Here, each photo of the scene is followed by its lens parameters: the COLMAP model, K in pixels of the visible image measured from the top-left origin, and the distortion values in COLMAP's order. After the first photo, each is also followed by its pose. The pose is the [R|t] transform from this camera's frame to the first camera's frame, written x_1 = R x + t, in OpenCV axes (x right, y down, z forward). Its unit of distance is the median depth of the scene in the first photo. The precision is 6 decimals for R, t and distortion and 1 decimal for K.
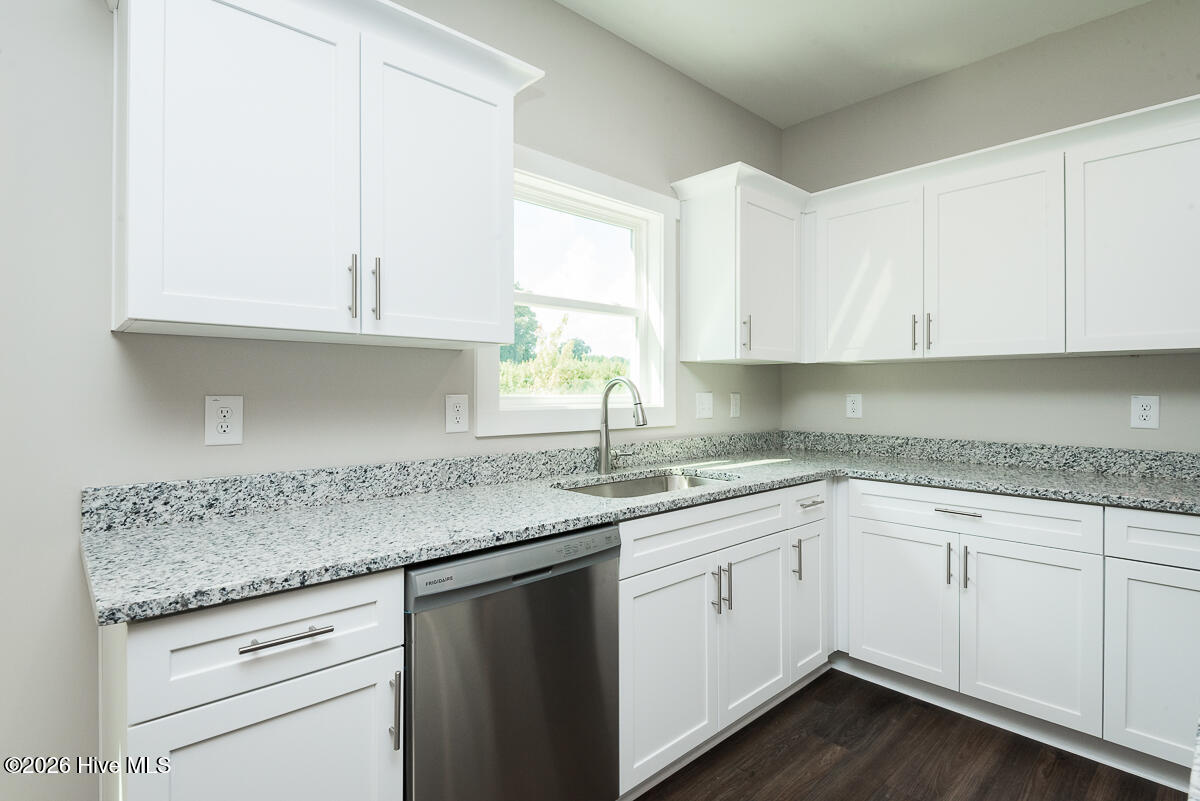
lens RADIAL K [[603.5, 0, 625.4], [0, 603.5, 382.7], [0, 0, 1]] dist [-0.000552, -0.001274]
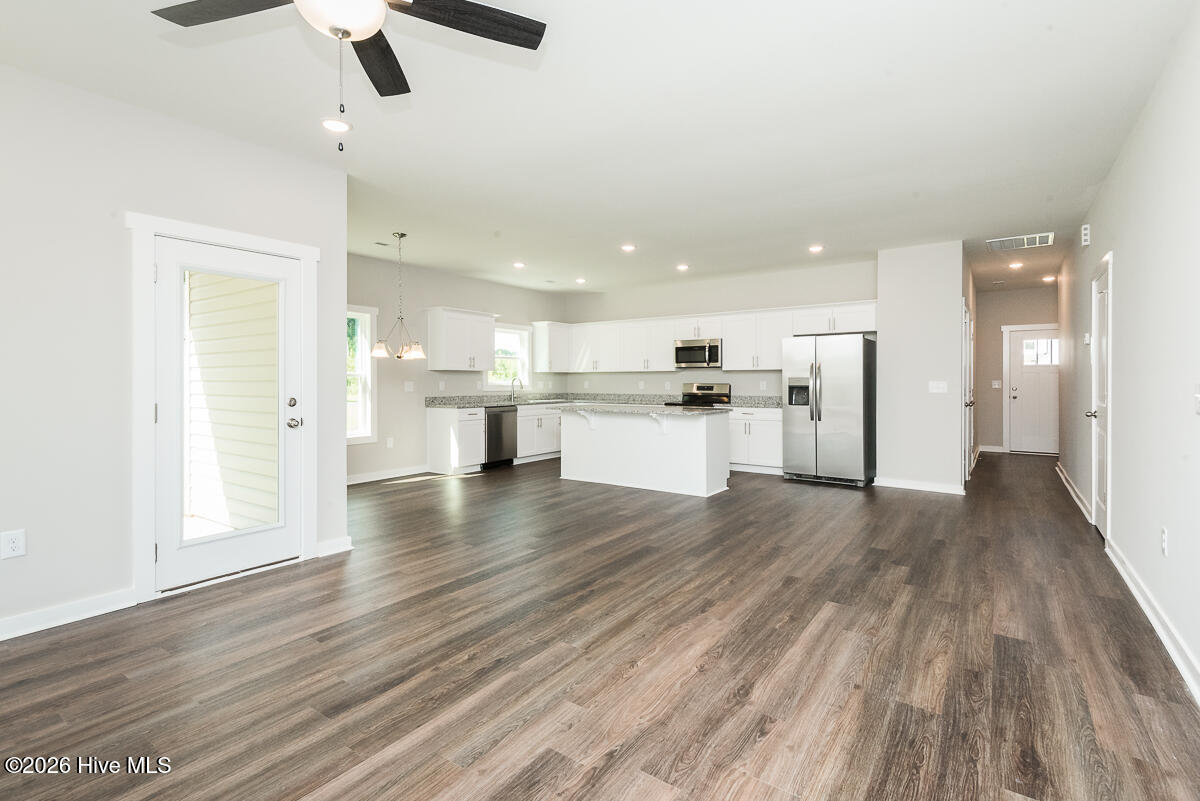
lens RADIAL K [[546.3, 0, 601.9], [0, 546.3, 375.1], [0, 0, 1]] dist [0.001038, -0.000070]
pose [[0.986120, 0.000481, 0.166031, -0.046021], [-0.000462, 1.000000, -0.000154, -0.018582], [-0.166031, 0.000075, 0.986121, -2.379038]]
